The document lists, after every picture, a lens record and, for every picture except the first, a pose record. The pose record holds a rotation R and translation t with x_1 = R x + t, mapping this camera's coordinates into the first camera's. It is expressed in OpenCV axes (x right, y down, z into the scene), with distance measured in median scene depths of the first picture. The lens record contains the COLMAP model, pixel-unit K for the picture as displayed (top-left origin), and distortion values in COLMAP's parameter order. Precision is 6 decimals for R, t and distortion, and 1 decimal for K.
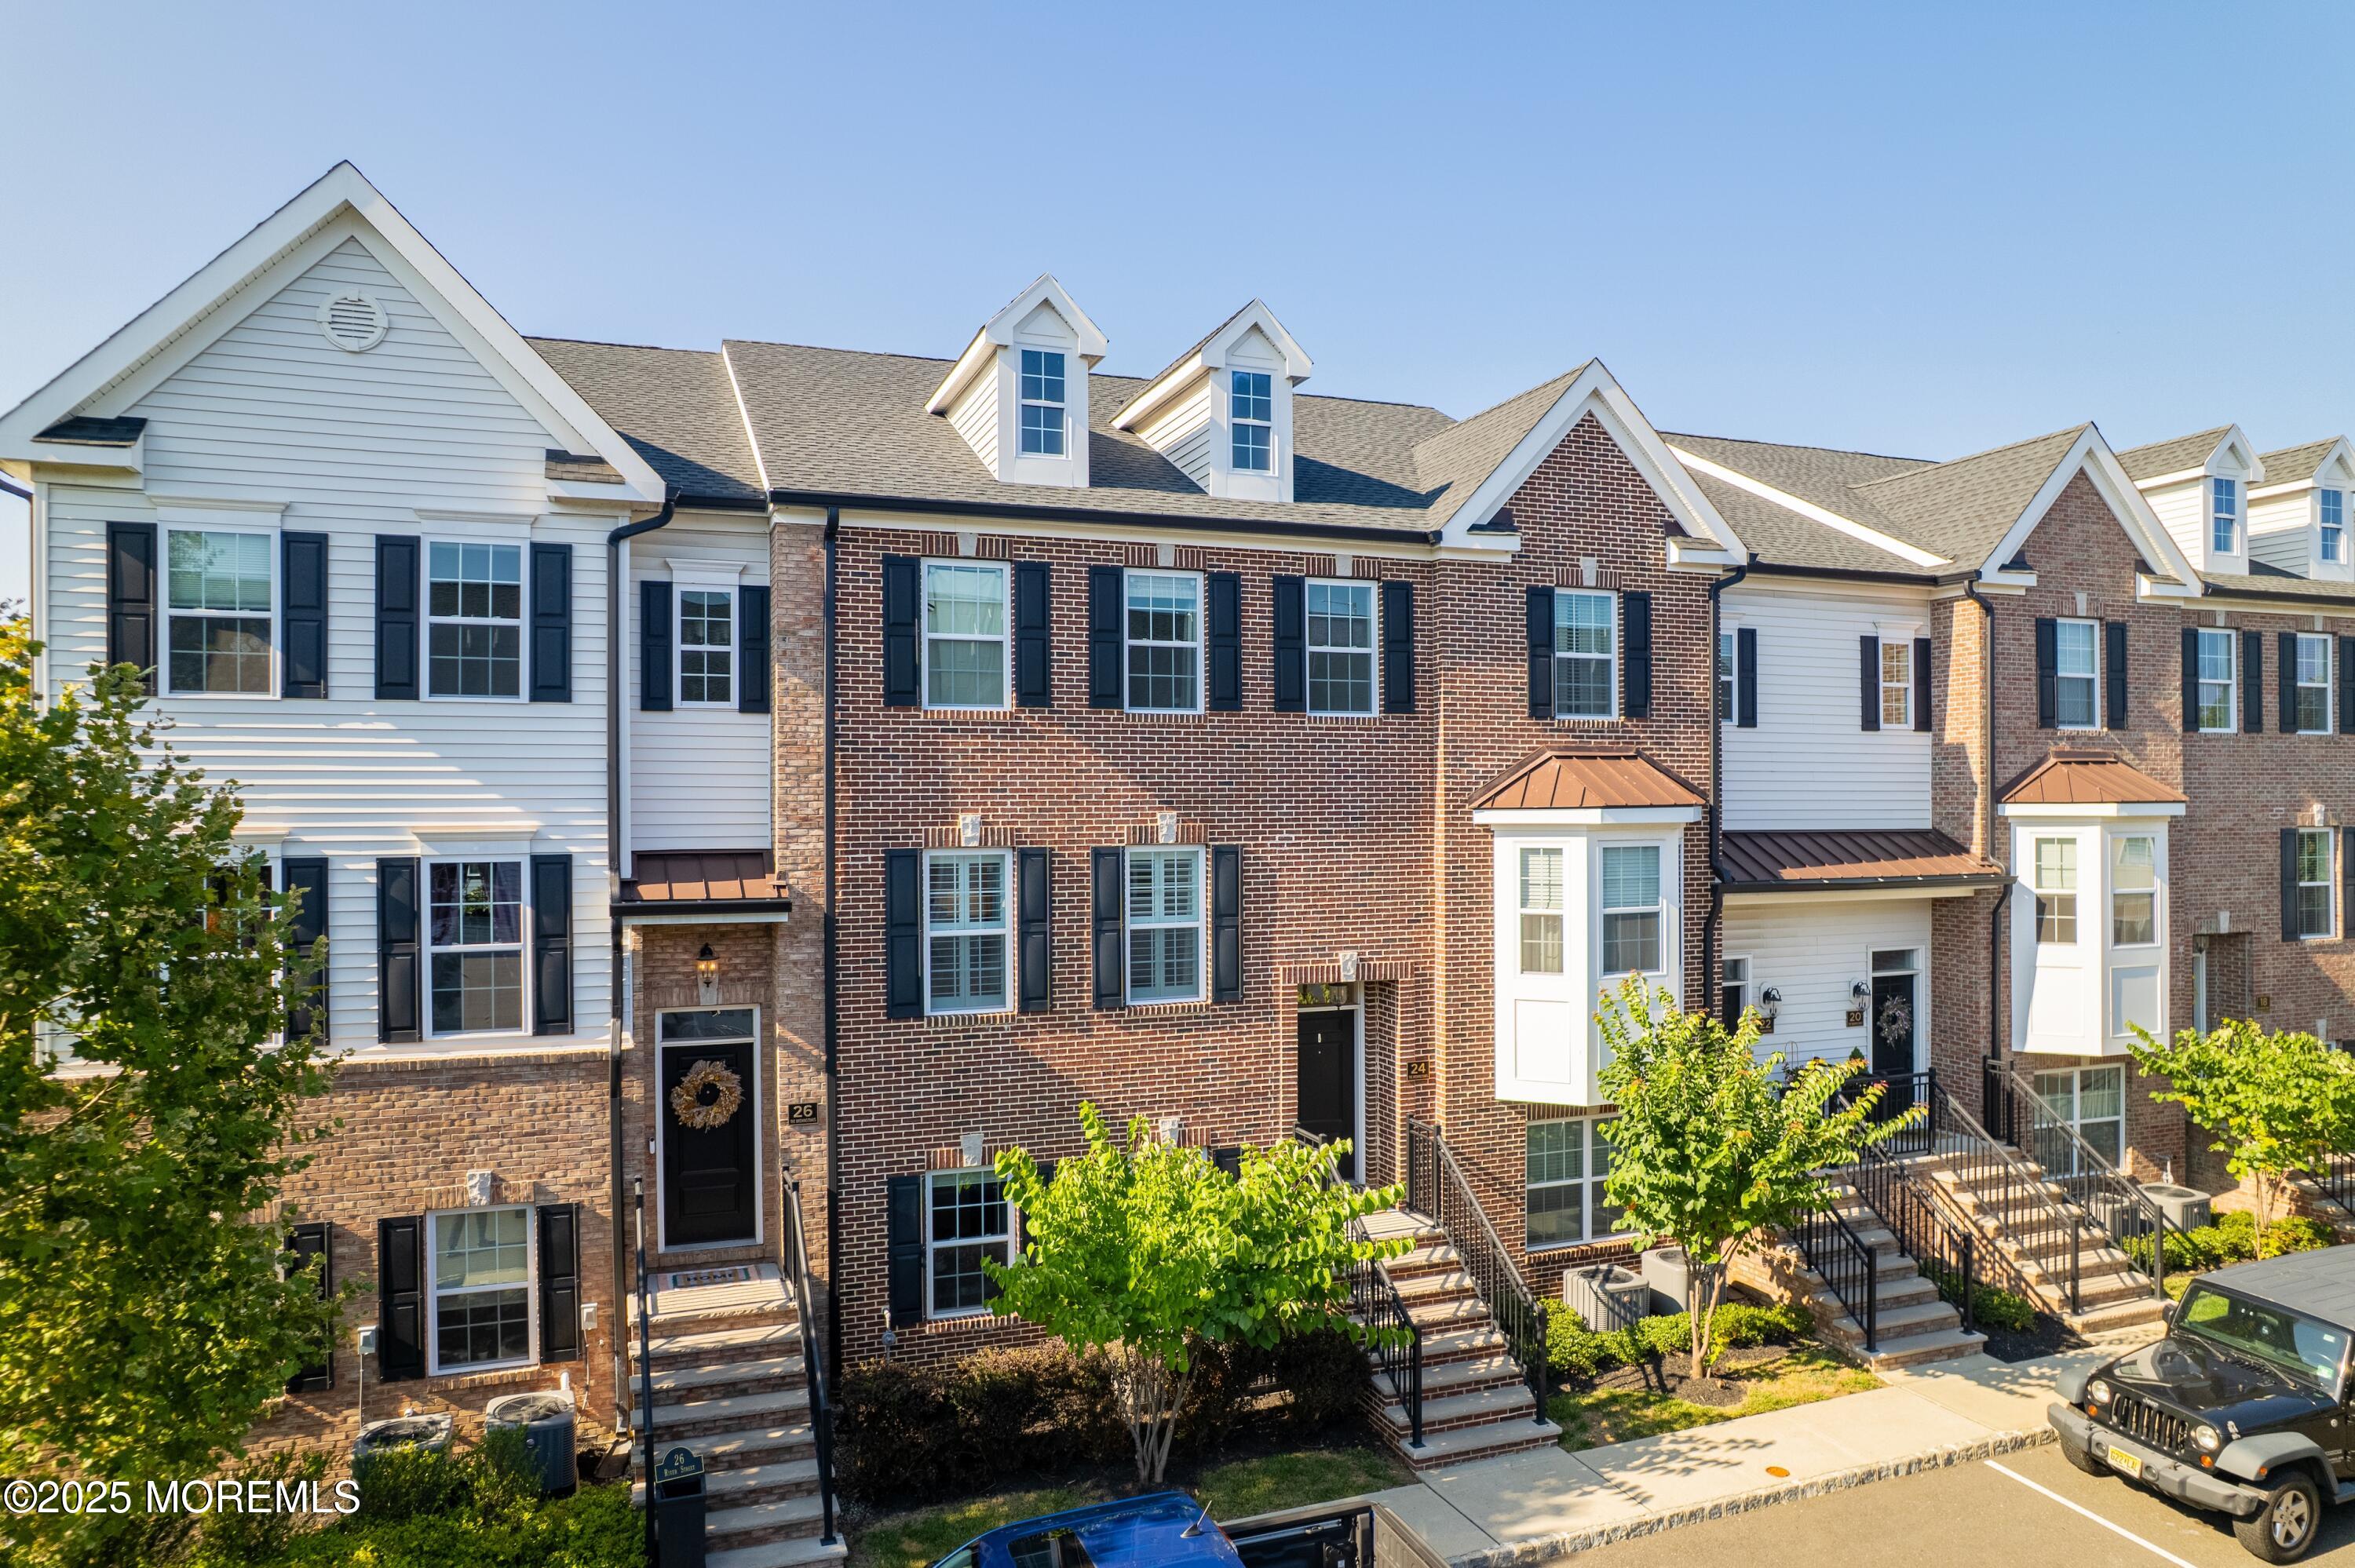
lens RADIAL K [[1513.2, 0, 1166.7], [0, 1513.2, 807.0], [0, 0, 1]] dist [-0.071311, 0.063594]
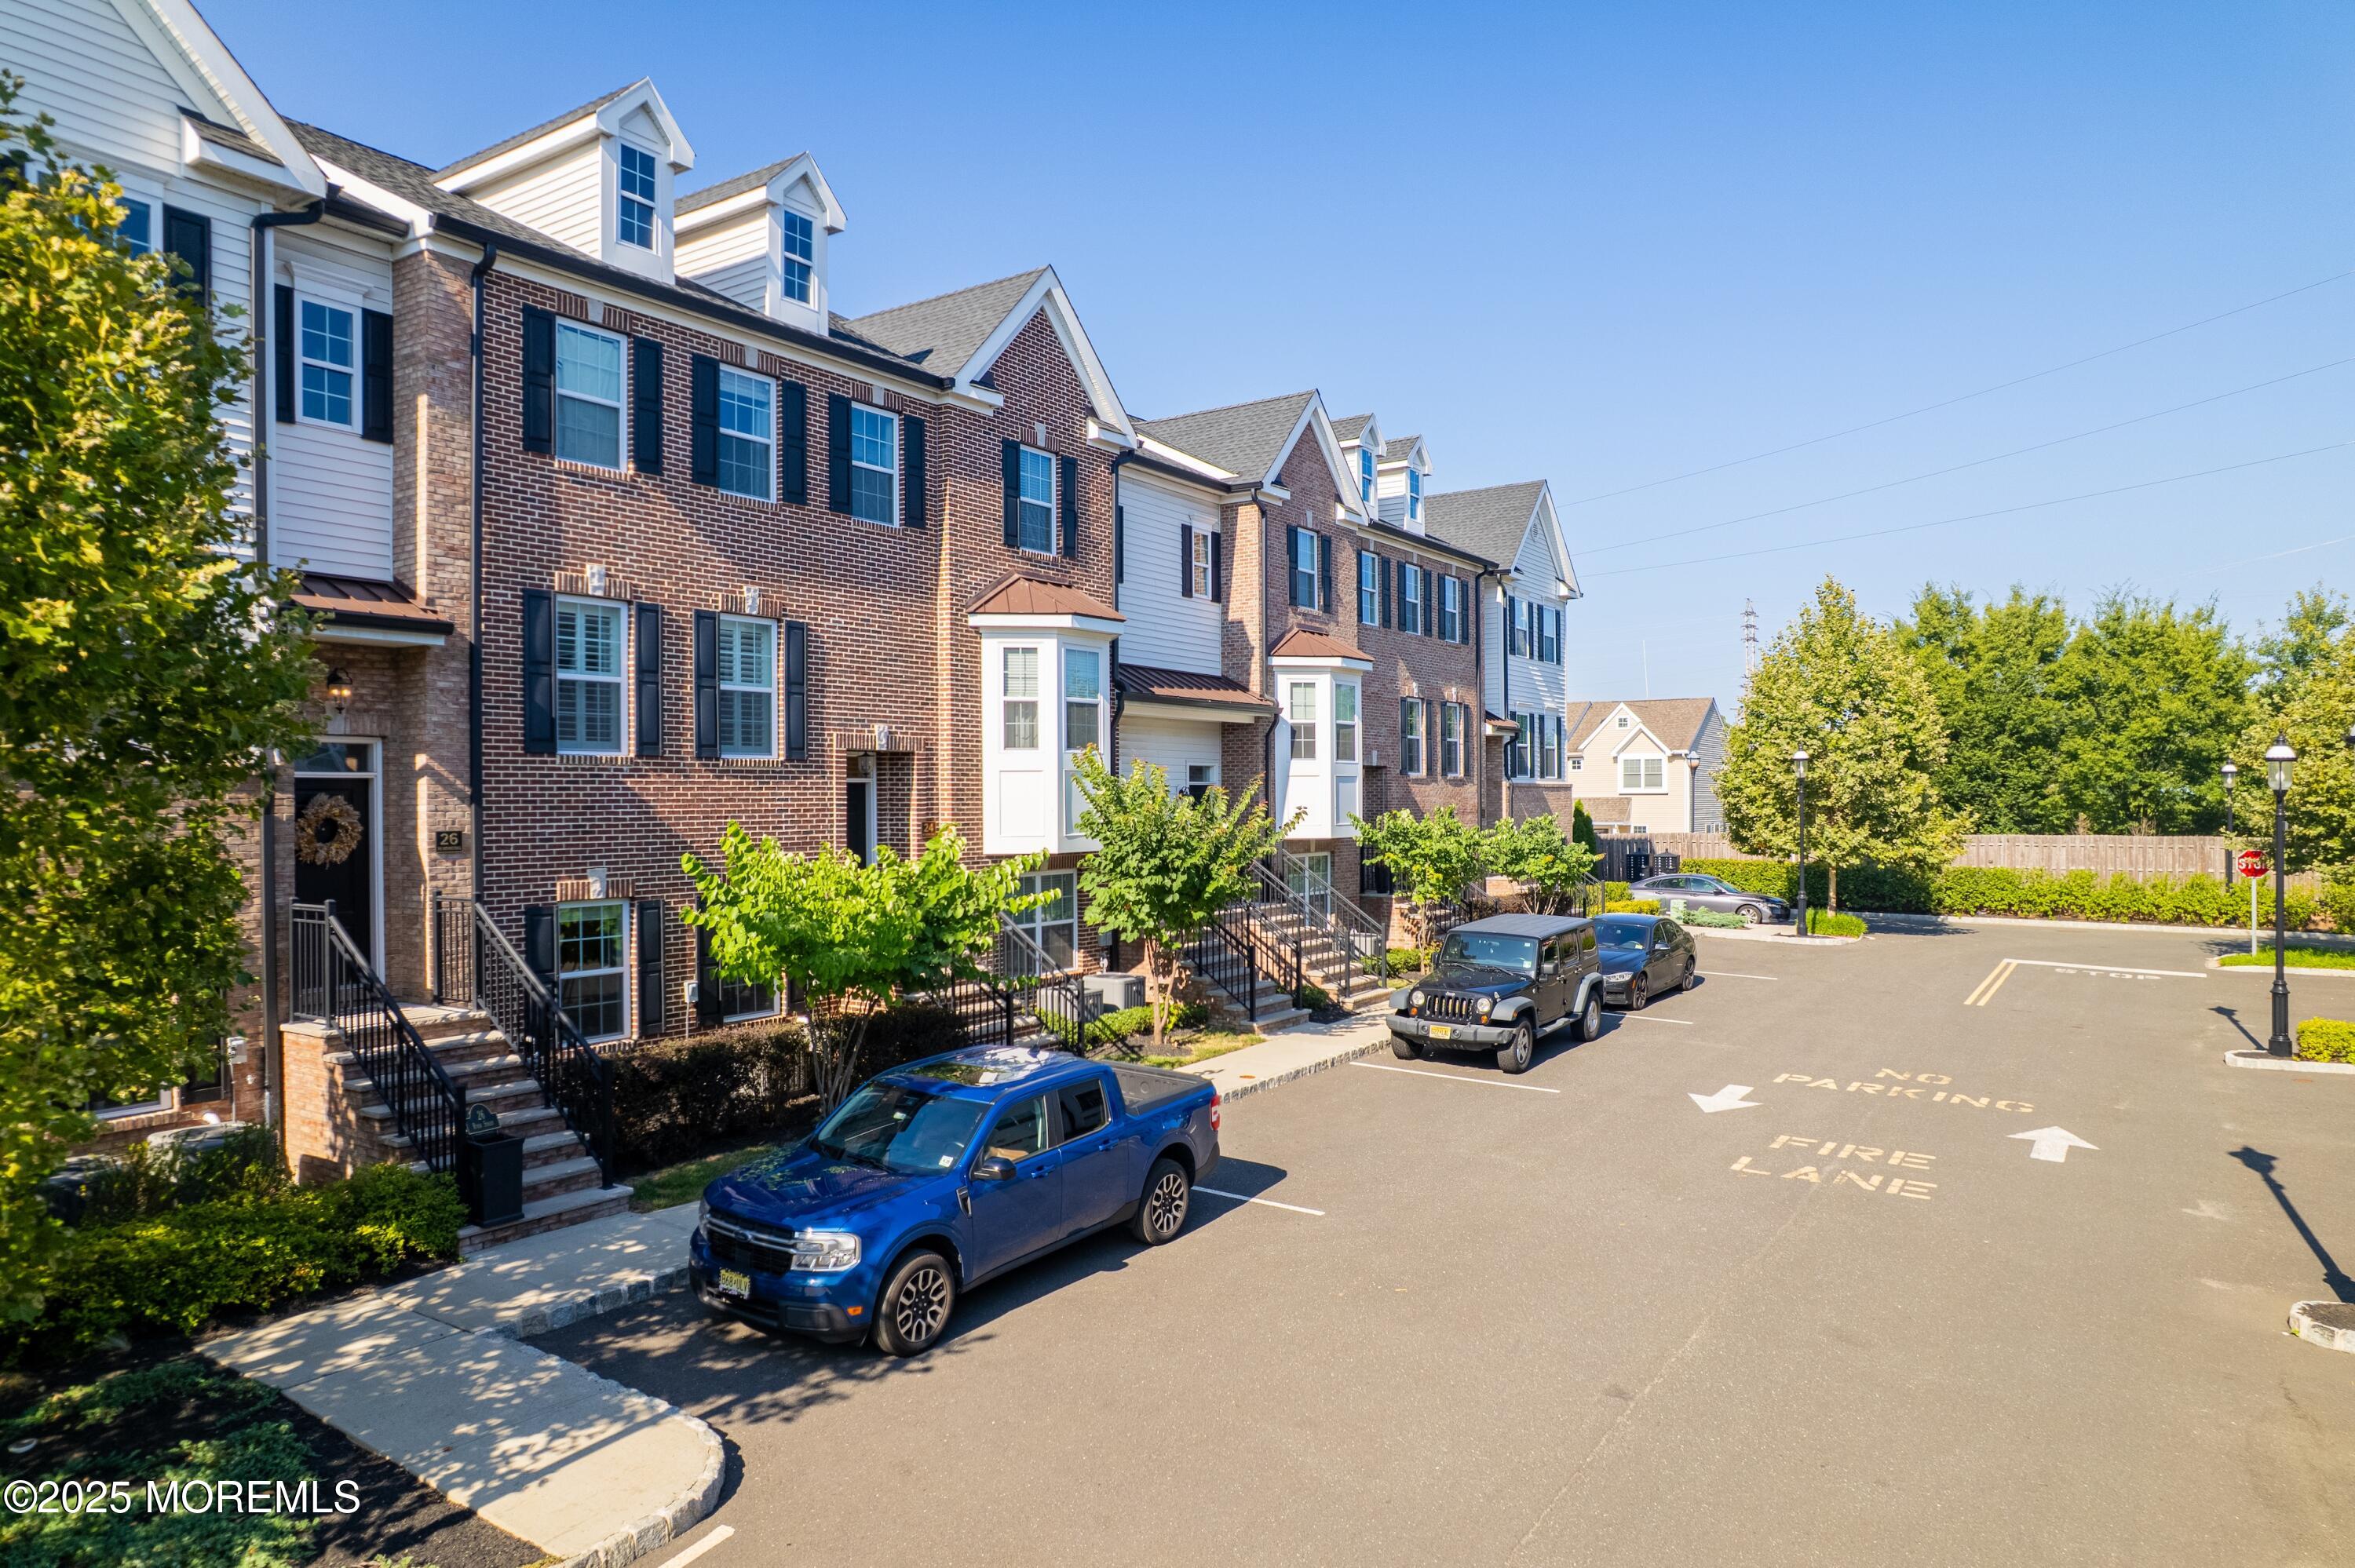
lens RADIAL K [[1513.2, 0, 1175.5], [0, 1513.2, 806.4], [0, 0, 1]] dist [-0.071311, 0.063594]
pose [[0.808944, -0.002263, 0.587882, -0.403983], [0.002415, 0.999997, 0.000527, 0.168106], [-0.587881, 0.000993, 0.808947, -0.084578]]
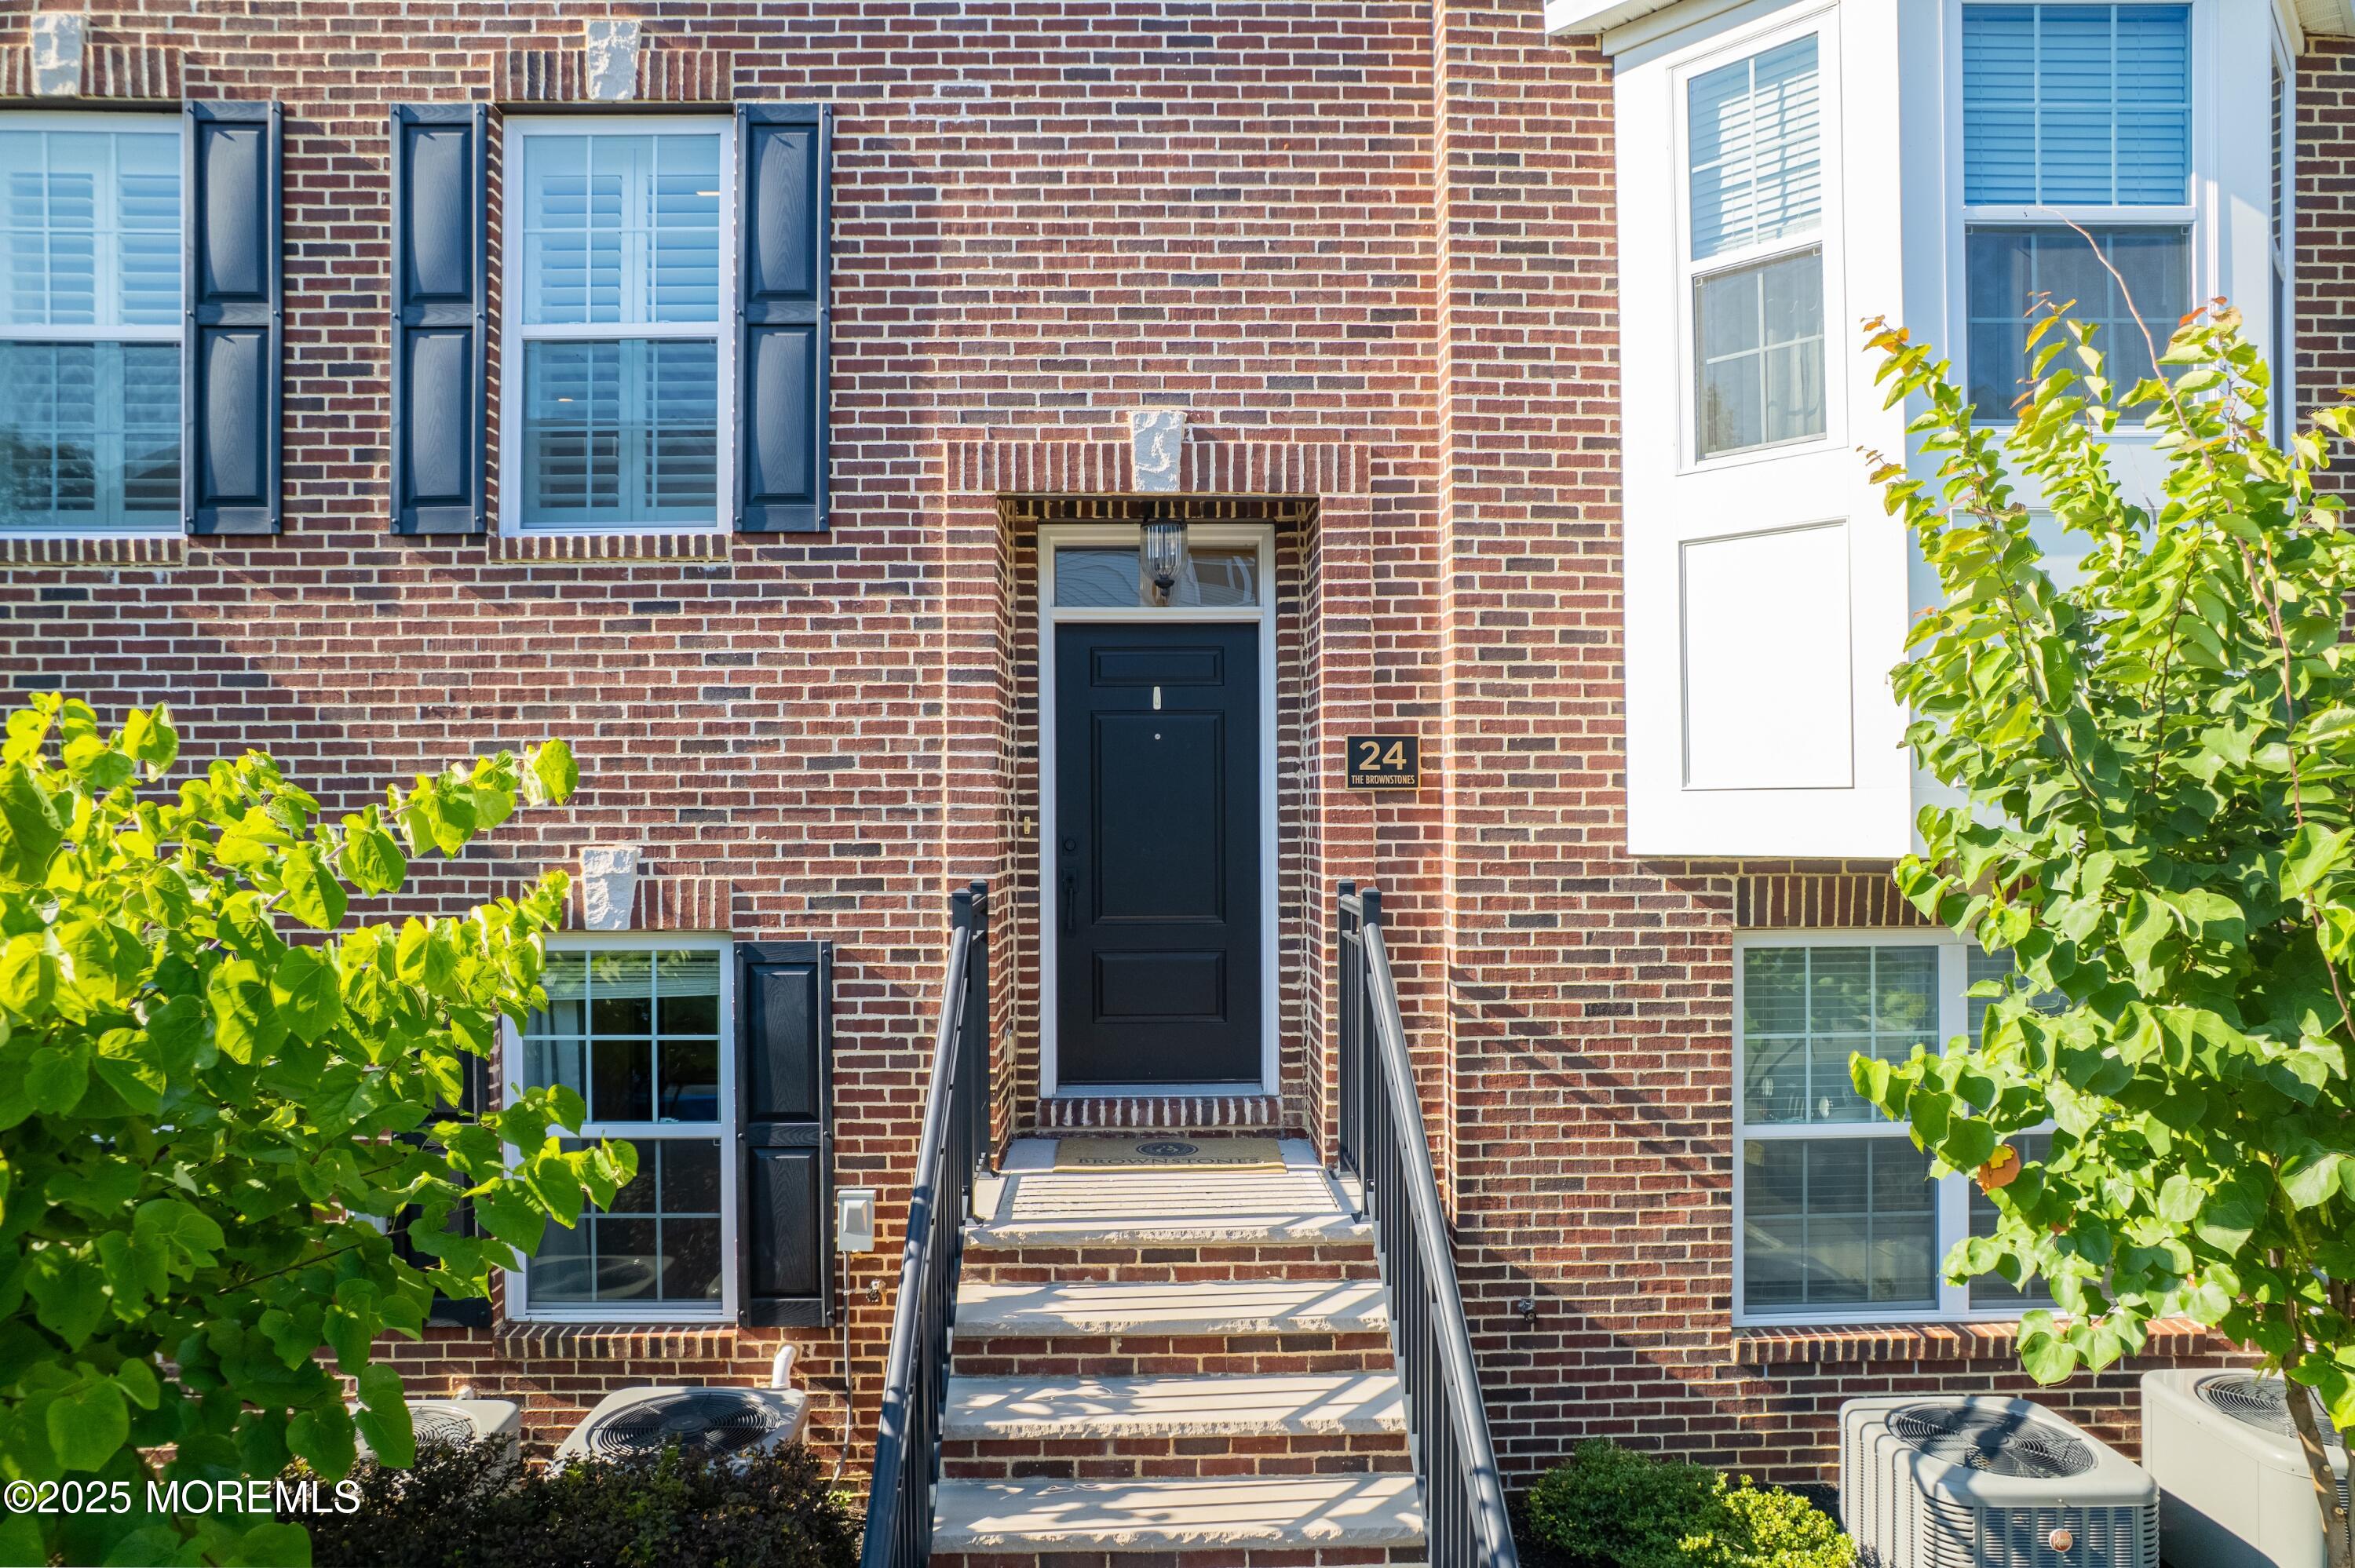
lens RADIAL K [[1513.2, 0, 1169.5], [0, 1513.2, 804.1], [0, 0, 1]] dist [-0.071311, 0.063594]
pose [[0.946940, -0.002818, -0.321399, 0.248356], [-0.000100, 0.999959, -0.009064, 0.201468], [0.321411, 0.008615, 0.946901, 0.707736]]
